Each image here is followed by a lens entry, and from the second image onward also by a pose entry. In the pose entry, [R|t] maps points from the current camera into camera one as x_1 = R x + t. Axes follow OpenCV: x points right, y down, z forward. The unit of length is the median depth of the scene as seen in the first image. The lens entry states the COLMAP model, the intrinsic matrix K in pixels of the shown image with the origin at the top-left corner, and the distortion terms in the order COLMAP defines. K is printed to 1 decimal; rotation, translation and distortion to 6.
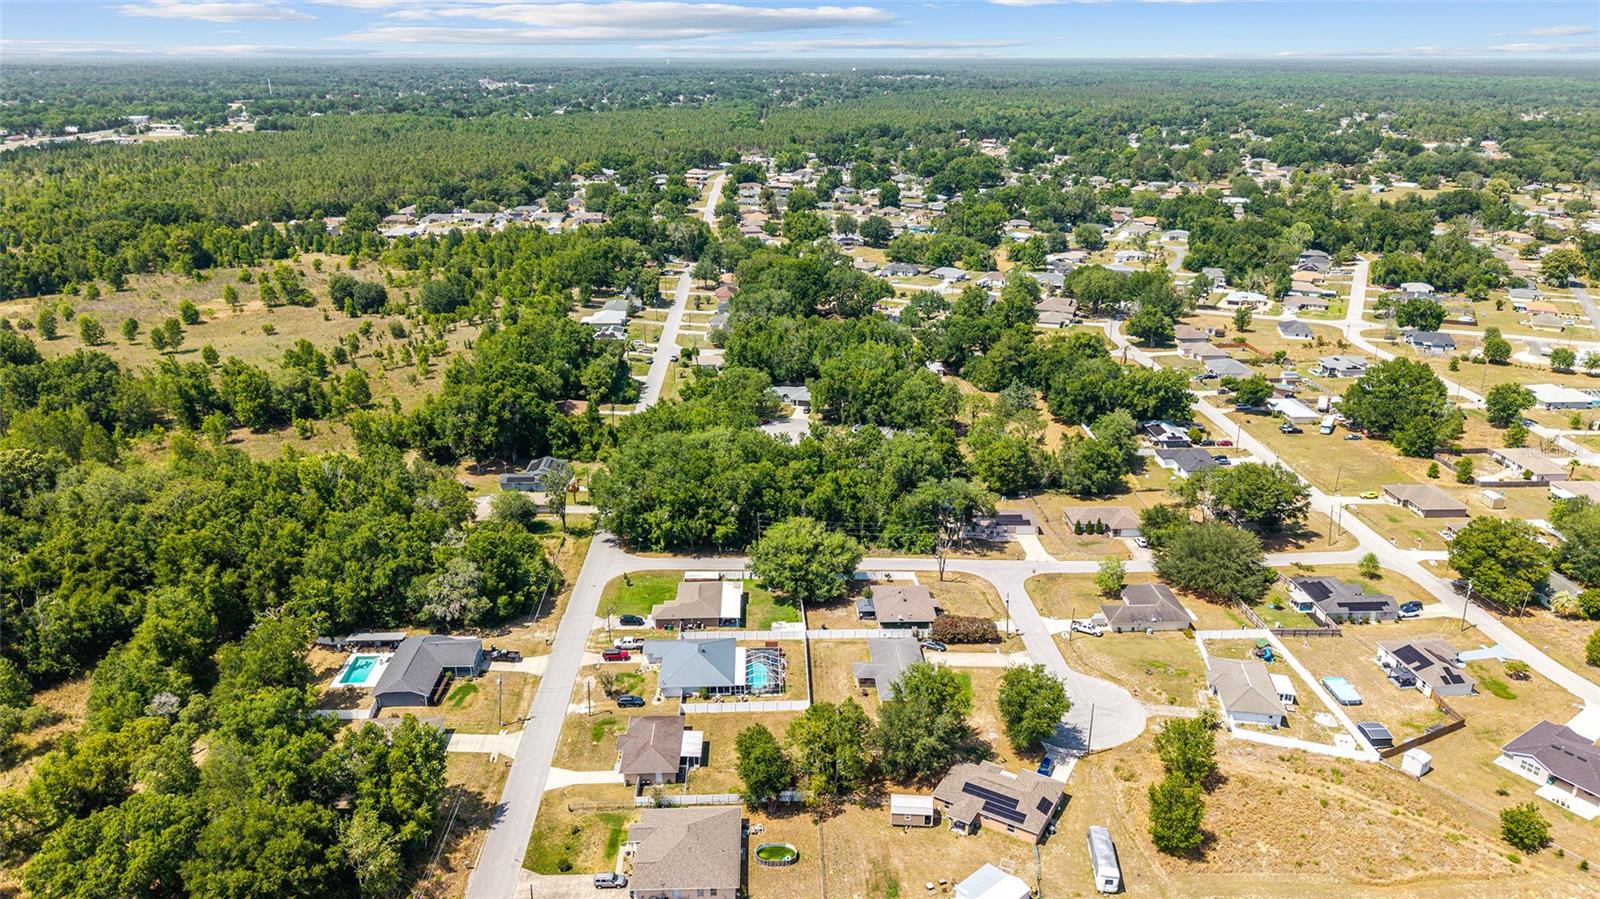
lens RADIAL K [[1070.3, 0, 800.0], [0, 1070.3, 449.5], [0, 0, 1]] dist [0.008842, -0.016484]
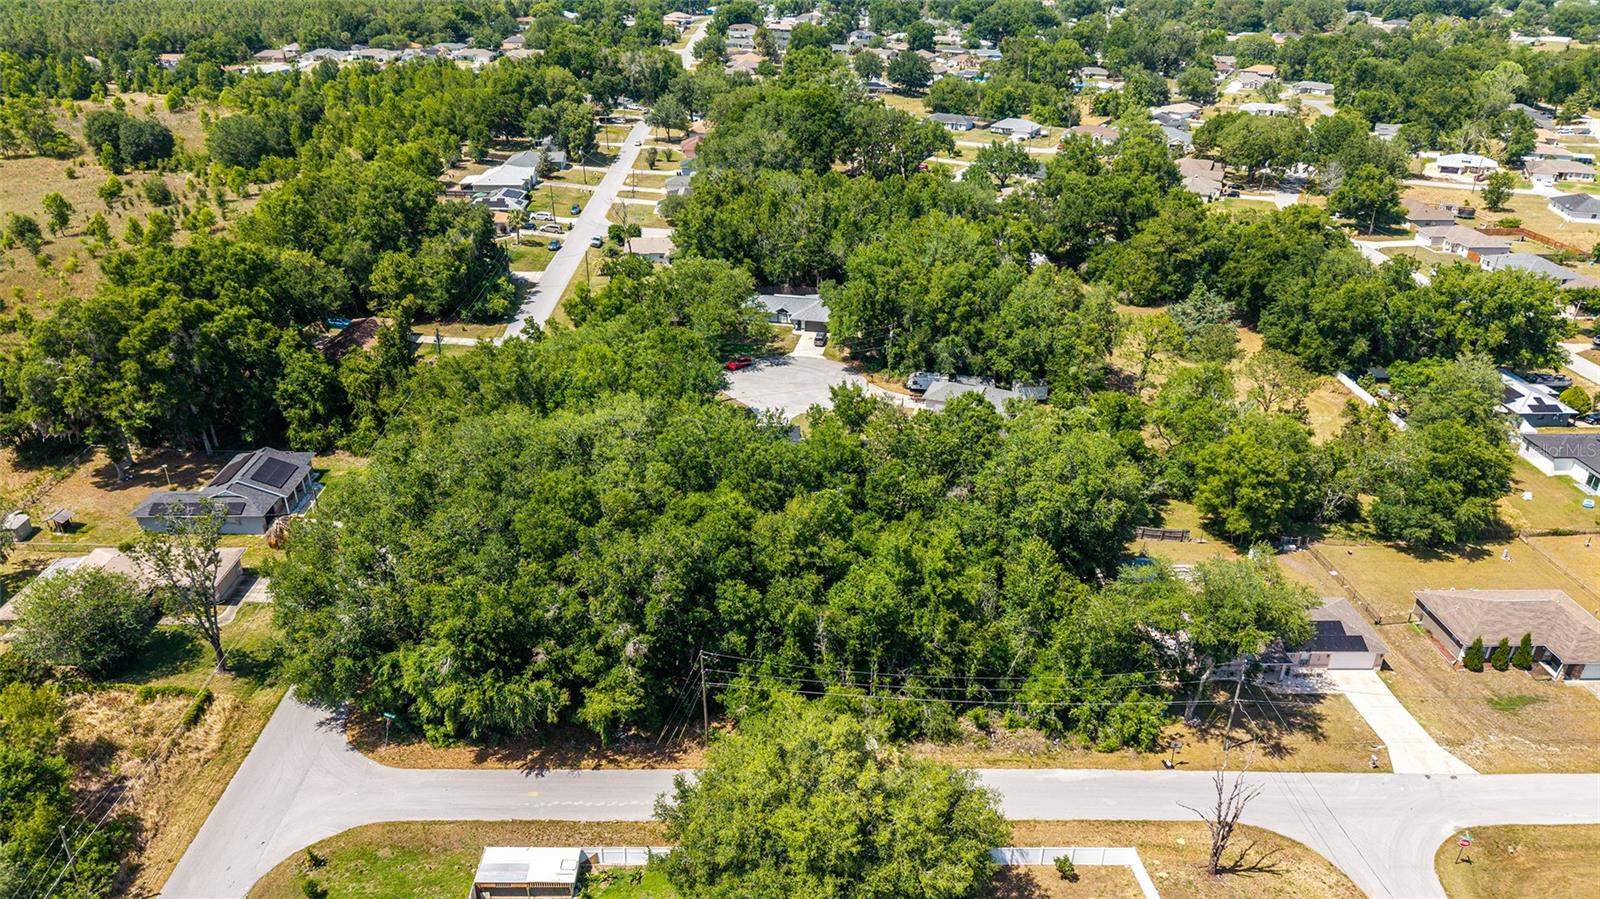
lens RADIAL K [[1070.3, 0, 800.0], [0, 1070.3, 449.5], [0, 0, 1]] dist [0.008842, -0.016484]
pose [[0.999939, 0.011041, 0.000984, -0.003738], [-0.011084, 0.995105, 0.098204, -0.031053], [0.000105, -0.098209, 0.995166, 0.409320]]
